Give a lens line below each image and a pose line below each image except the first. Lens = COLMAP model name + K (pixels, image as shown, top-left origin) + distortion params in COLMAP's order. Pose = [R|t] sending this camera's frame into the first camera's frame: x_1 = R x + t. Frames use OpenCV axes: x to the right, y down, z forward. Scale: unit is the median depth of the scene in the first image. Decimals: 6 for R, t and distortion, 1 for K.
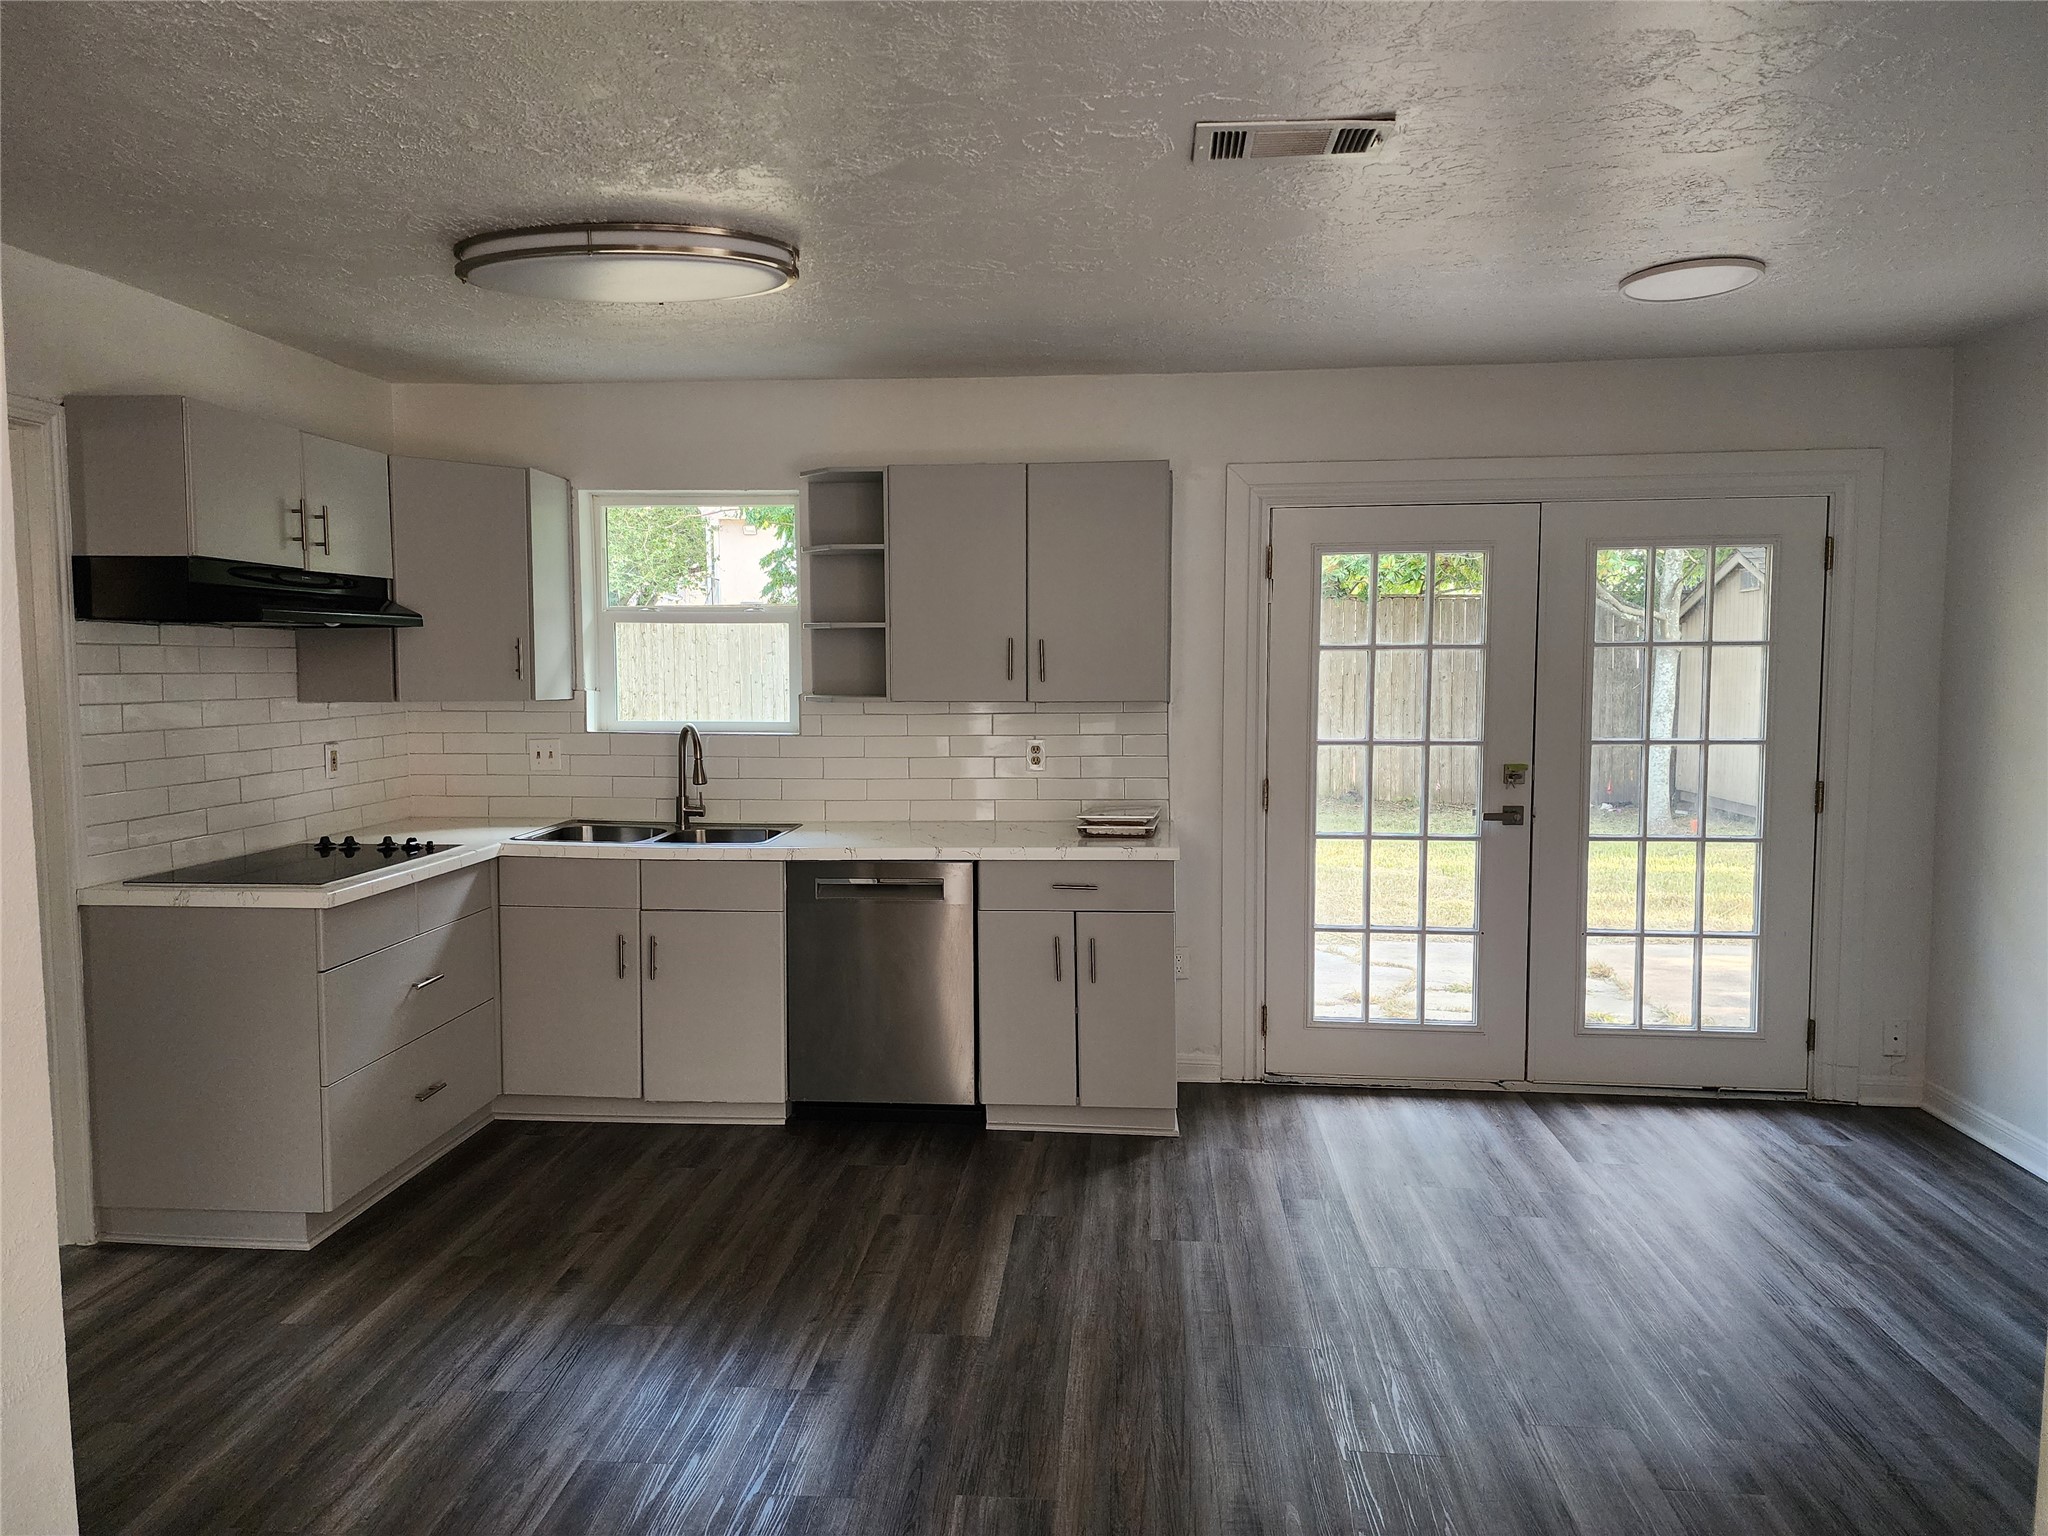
lens RADIAL K [[1347.7, 0, 1008.5], [0, 1347.7, 755.1], [0, 0, 1]] dist [0.127846, -0.134561]
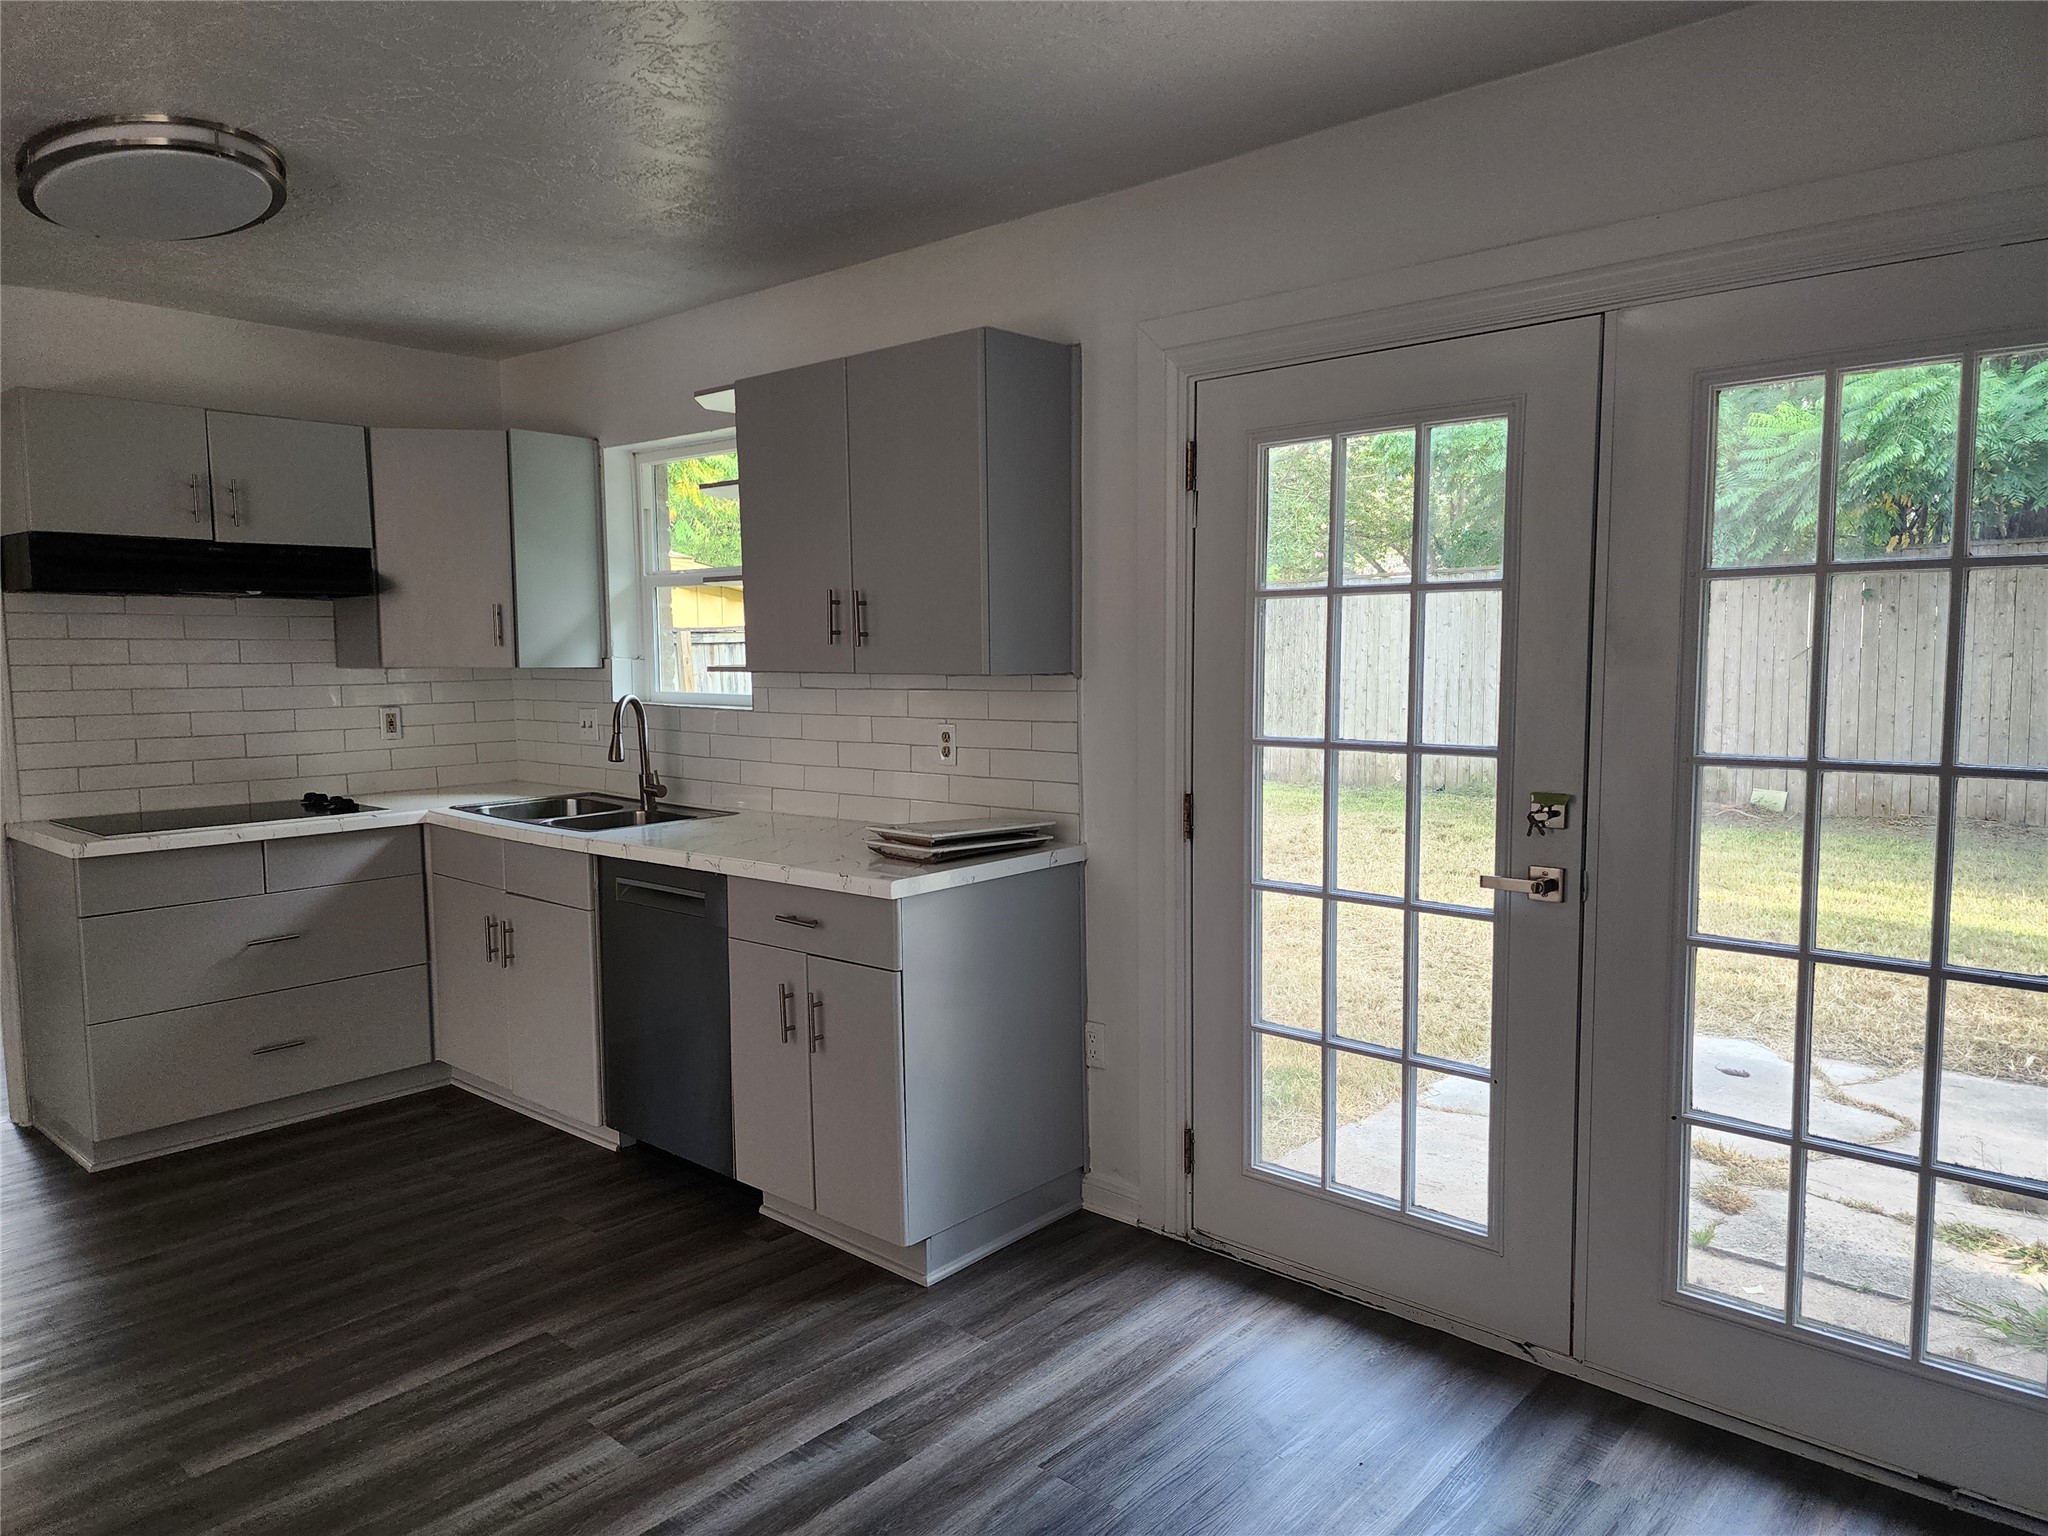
lens RADIAL K [[1379.6, 0, 1024.0], [0, 1379.6, 768.0], [0, 0, 1]] dist [0.055344, 0.001626]
pose [[0.803400, 0.049655, -0.593366, 0.547607], [-0.035779, 0.998742, 0.035134, -0.016652], [0.594364, -0.006997, 0.804166, 0.421917]]
